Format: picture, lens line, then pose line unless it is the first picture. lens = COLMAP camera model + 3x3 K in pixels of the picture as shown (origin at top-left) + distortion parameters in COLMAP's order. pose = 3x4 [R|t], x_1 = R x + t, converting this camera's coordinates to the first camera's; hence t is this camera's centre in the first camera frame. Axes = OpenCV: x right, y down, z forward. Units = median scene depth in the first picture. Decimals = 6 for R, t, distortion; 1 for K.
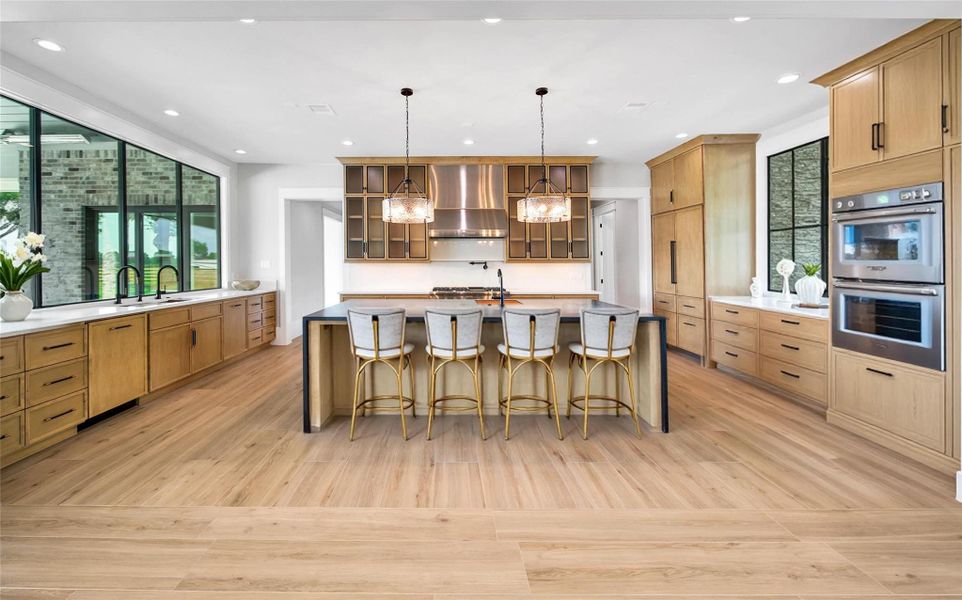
lens RADIAL K [[407.8, 0, 431.3], [0, 407.8, 262.9], [0, 0, 1]] dist [0.001211, -0.000511]
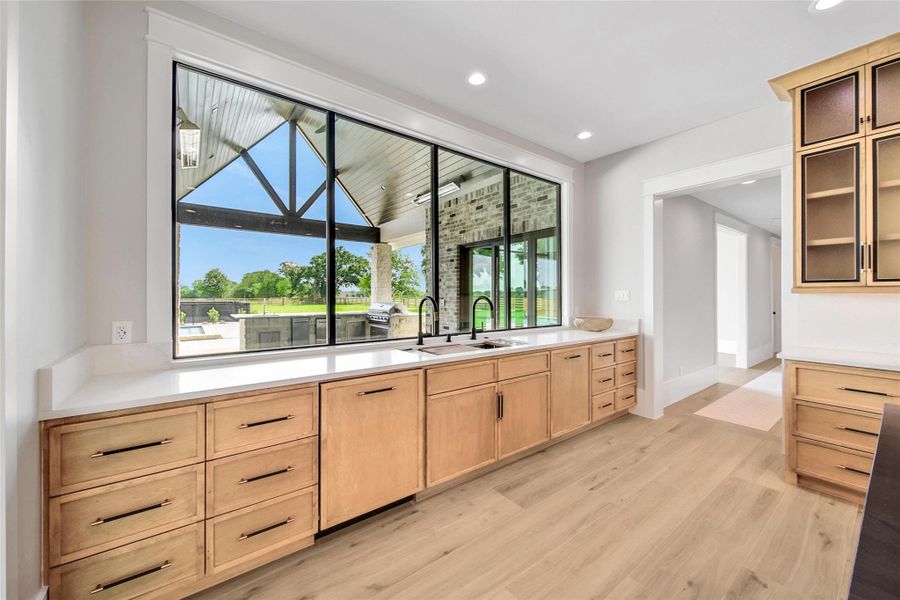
lens RADIAL K [[332.9, 0, 432.0], [0, 332.9, 298.3], [0, 0, 1]] dist [-0.006973, 0.000285]
pose [[0.605541, 0.009162, -0.795761, -0.157254], [0.000113, 0.999933, 0.011598, 0.001994], [0.795814, -0.007113, 0.605500, 0.412621]]
